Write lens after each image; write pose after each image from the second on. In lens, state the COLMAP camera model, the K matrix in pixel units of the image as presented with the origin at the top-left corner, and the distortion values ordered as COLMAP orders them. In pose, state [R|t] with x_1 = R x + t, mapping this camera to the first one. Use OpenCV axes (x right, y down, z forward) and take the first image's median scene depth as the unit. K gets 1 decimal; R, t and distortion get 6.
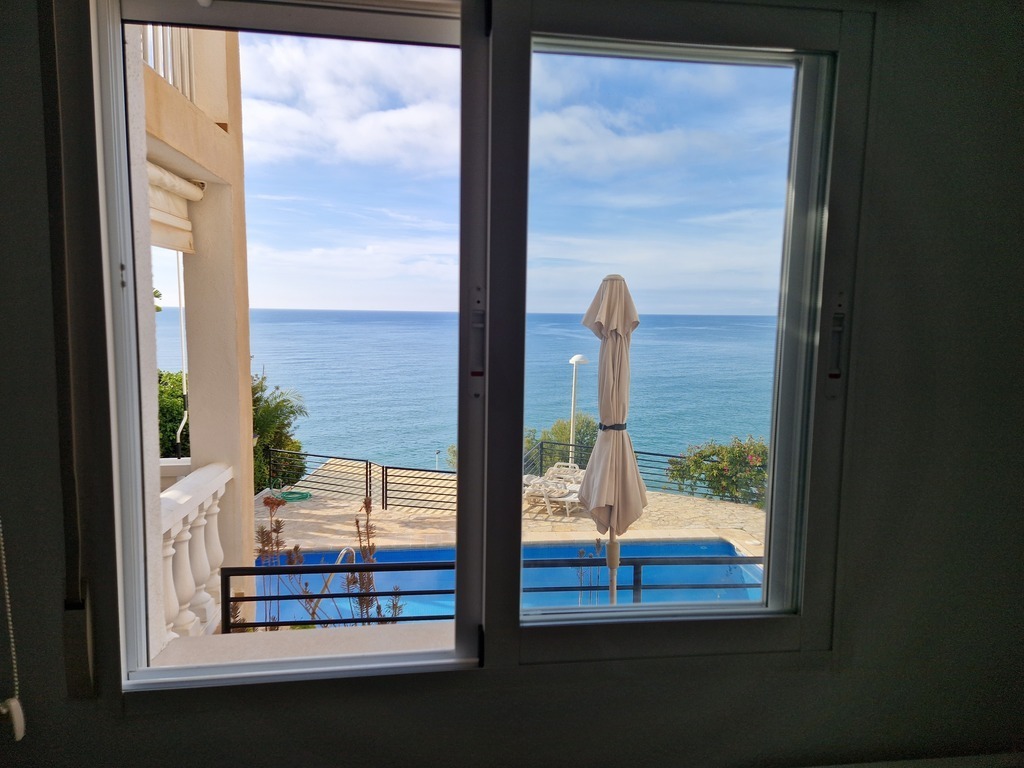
lens RADIAL K [[681.8, 0, 513.0], [0, 681.8, 377.2], [0, 0, 1]] dist [0.076594, -0.060618]
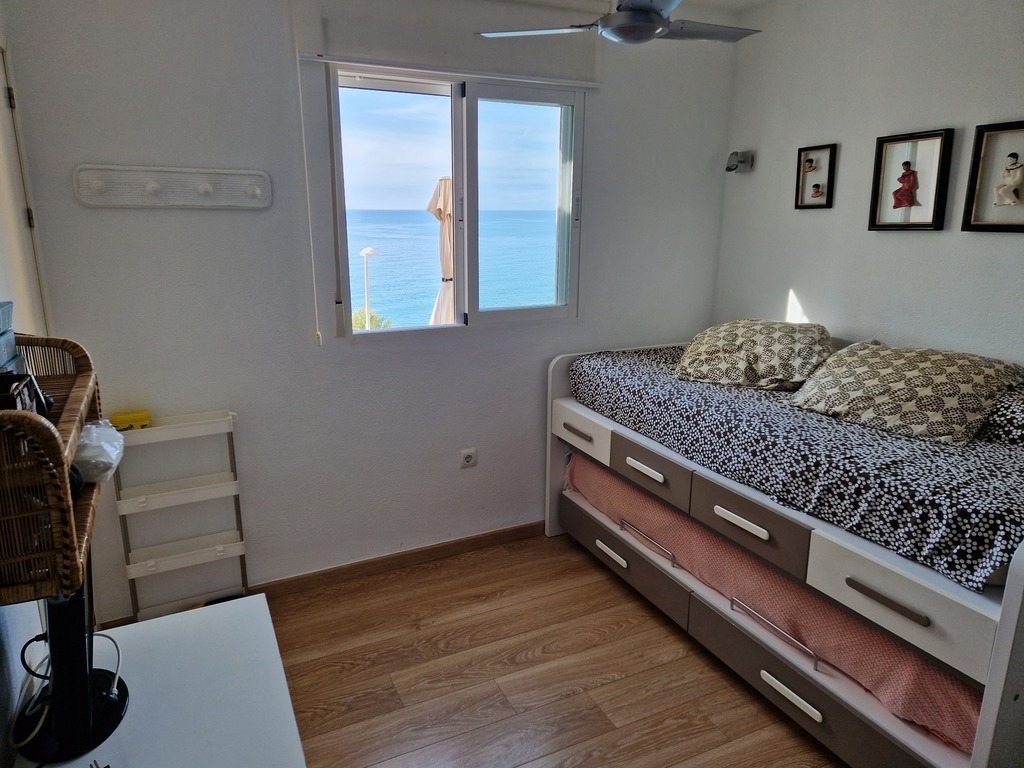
lens RADIAL K [[681.8, 0, 504.5], [0, 681.8, 377.3], [0, 0, 1]] dist [0.076594, -0.060618]
pose [[0.947825, -0.090605, 0.305645, -0.775948], [0.044744, 0.987080, 0.153855, 0.199140], [-0.315636, -0.132152, 0.939633, -1.724981]]
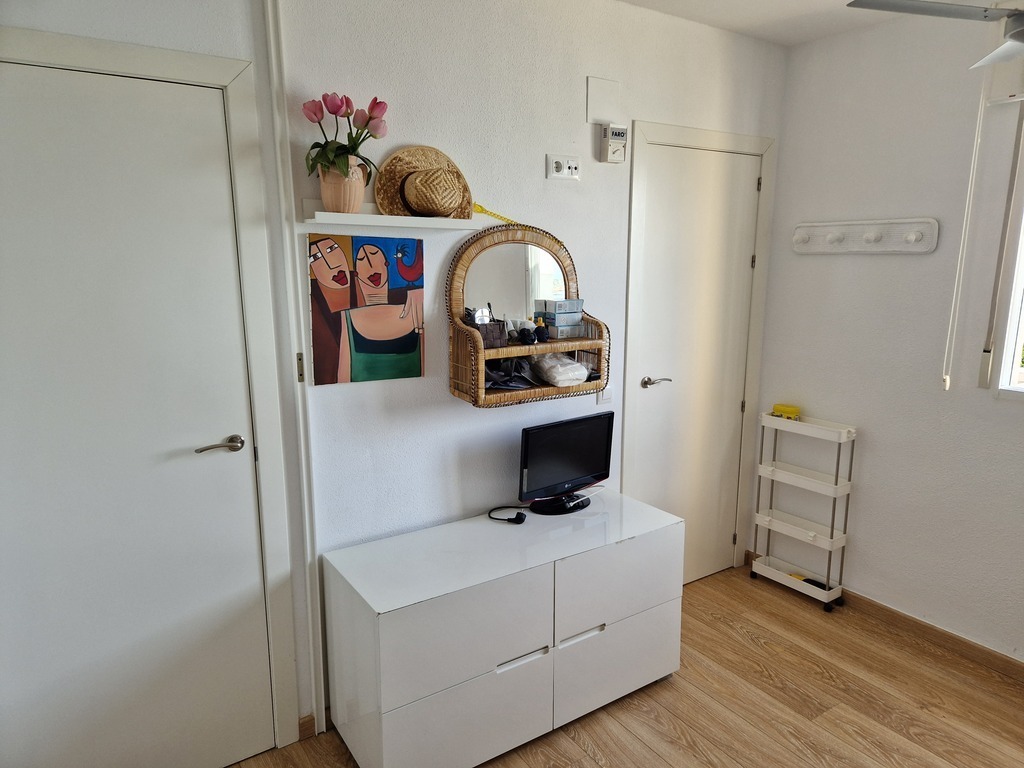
lens RADIAL K [[681.8, 0, 516.5], [0, 681.8, 391.0], [0, 0, 1]] dist [0.076594, -0.060618]
pose [[0.456199, 0.160298, -0.875321, 0.828554], [-0.080384, 0.987044, 0.138863, 0.220142], [0.886240, 0.007012, 0.463174, -1.664146]]
